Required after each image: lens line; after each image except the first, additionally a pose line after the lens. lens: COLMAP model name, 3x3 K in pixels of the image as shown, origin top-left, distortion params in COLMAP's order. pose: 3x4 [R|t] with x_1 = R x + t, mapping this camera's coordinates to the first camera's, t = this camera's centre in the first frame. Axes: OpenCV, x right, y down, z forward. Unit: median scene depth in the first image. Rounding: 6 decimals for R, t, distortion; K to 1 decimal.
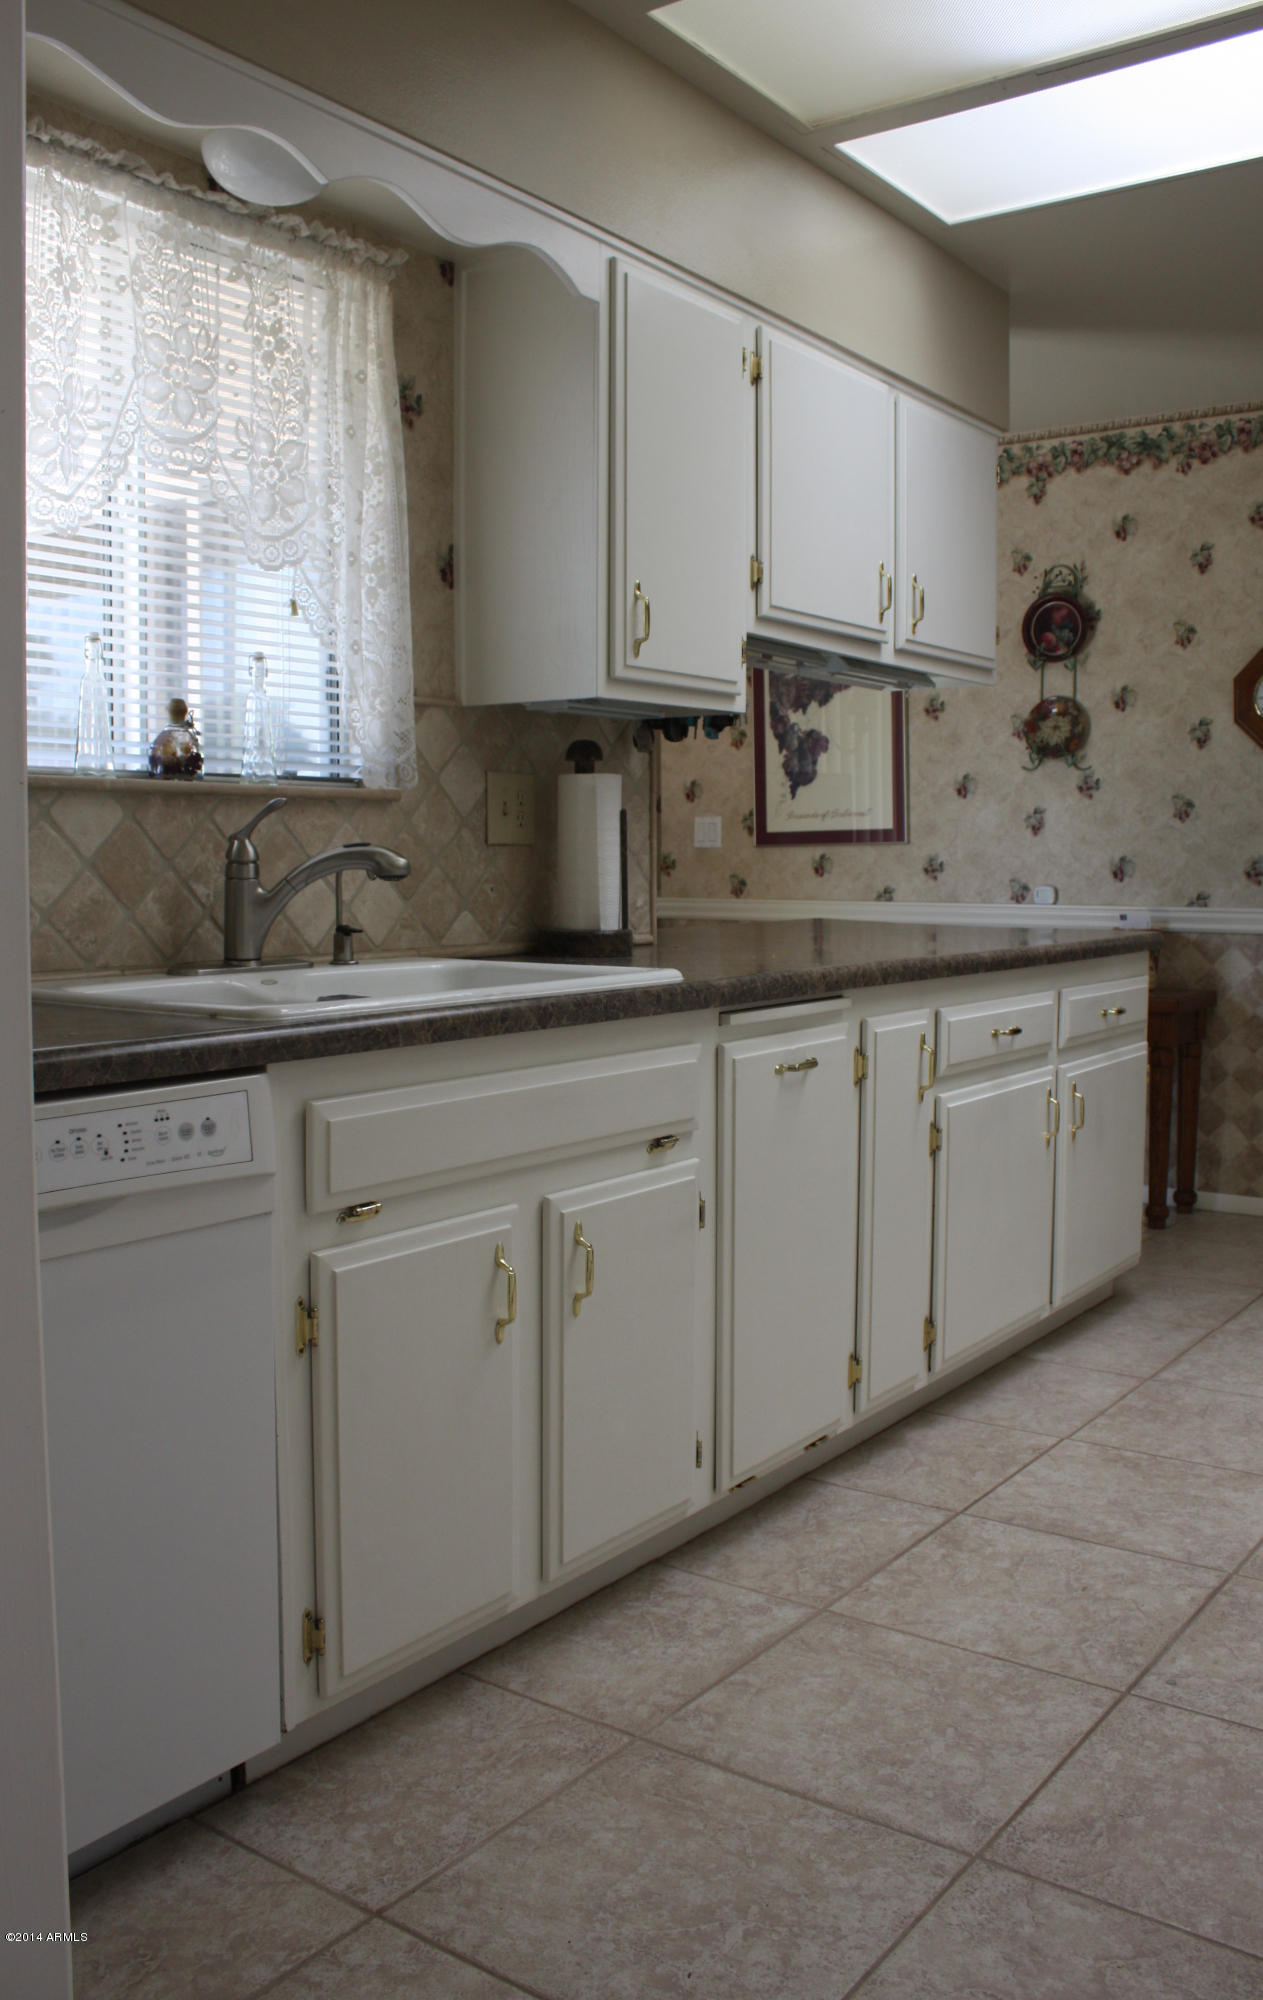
lens RADIAL K [[1684.7, 0, 631.5], [0, 1684.7, 1000.0], [0, 0, 1]] dist [-0.175470, 0.137288]
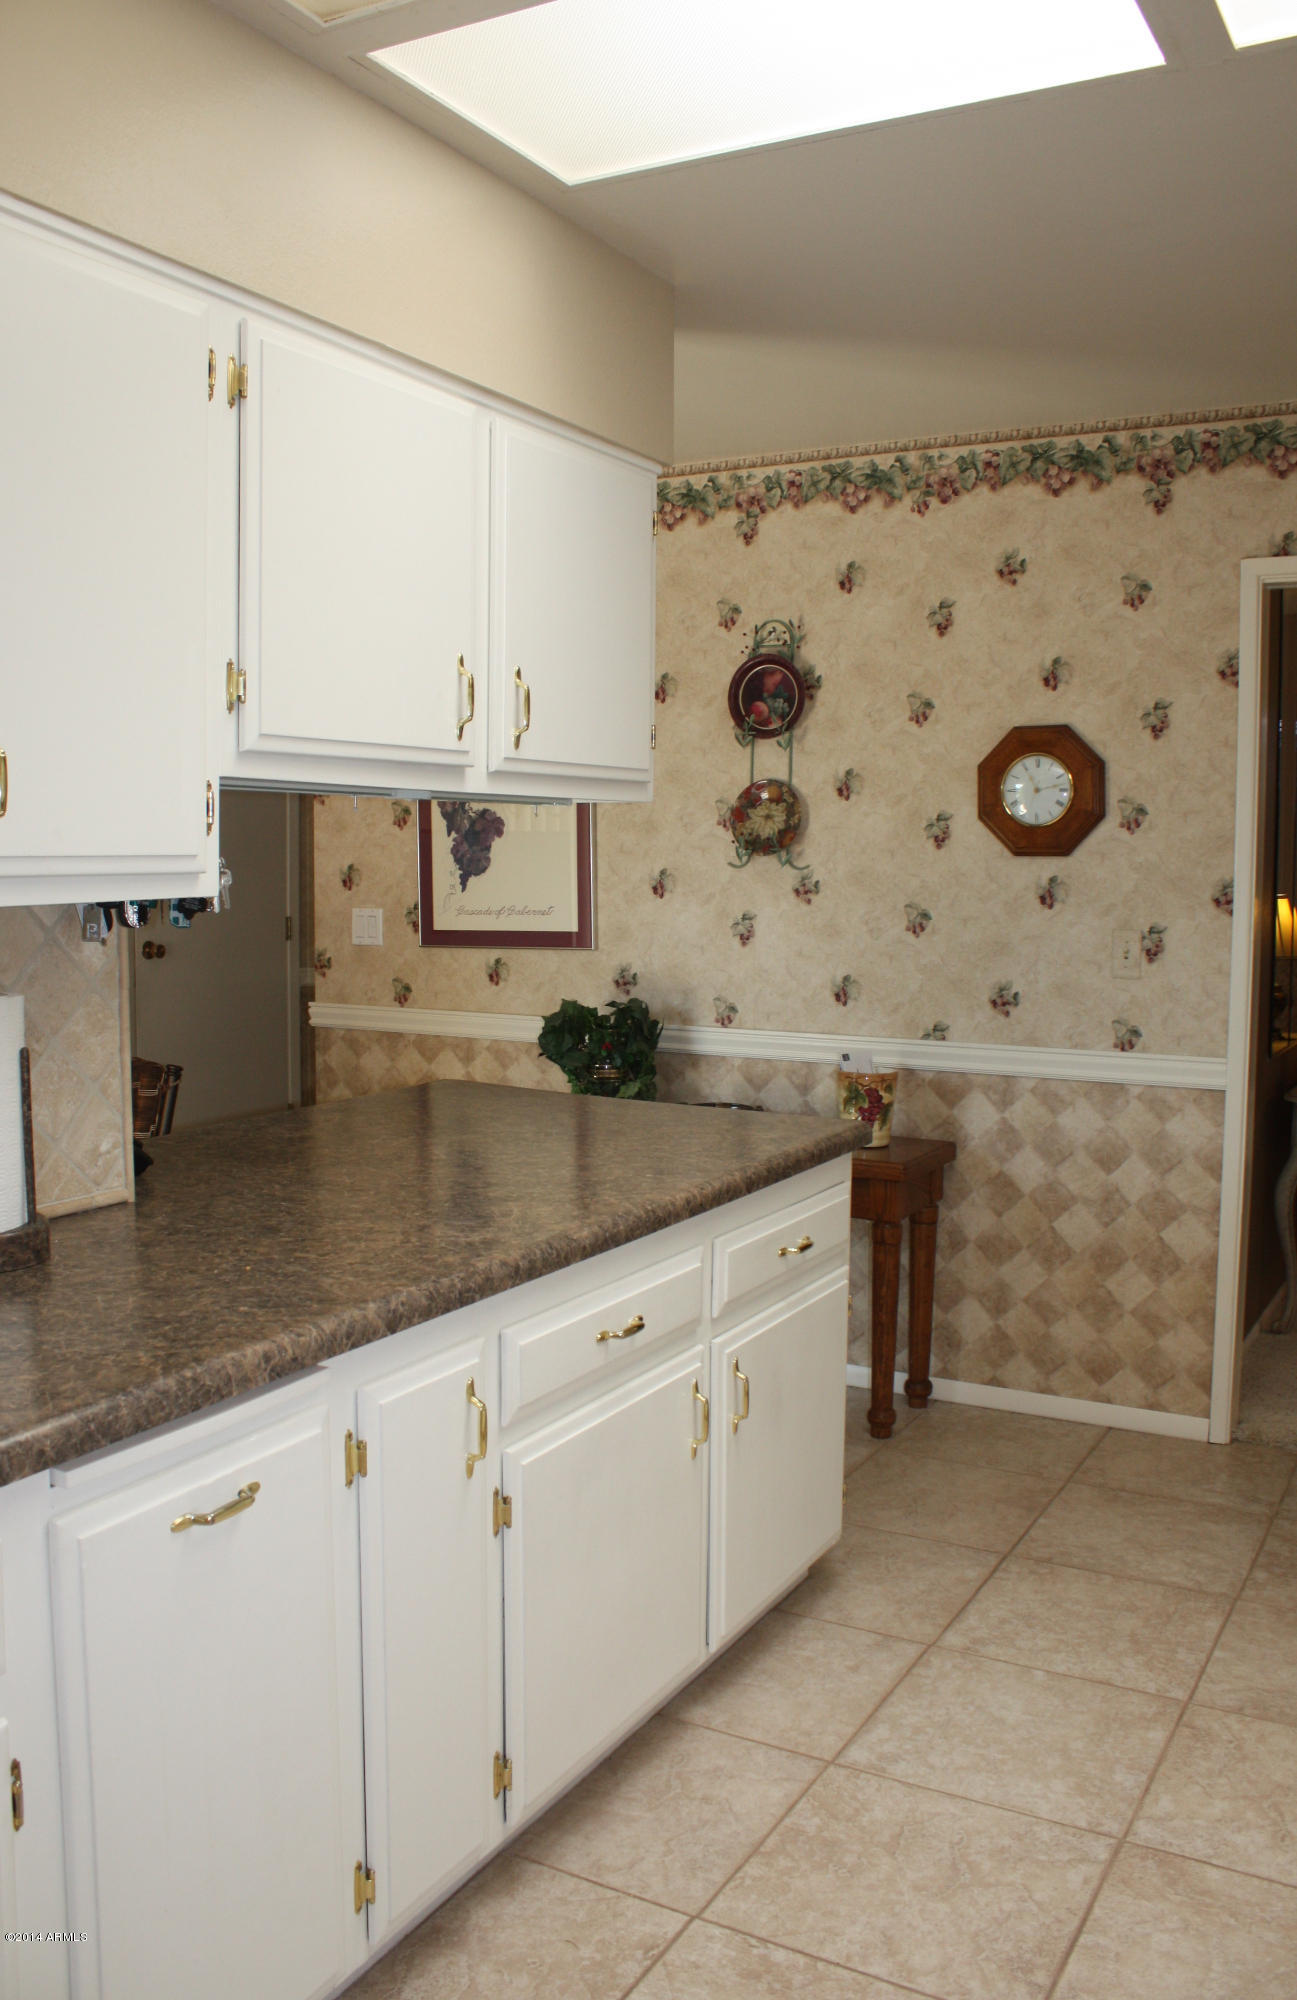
lens RADIAL K [[1674.3, 0, 648.5], [0, 1674.3, 1000.0], [0, 0, 1]] dist [-0.180326, 0.148047]
pose [[0.991717, -0.003399, 0.128400, 0.093811], [0.002881, 0.999987, 0.004215, -0.080132], [-0.128413, -0.003810, 0.991713, 0.191635]]
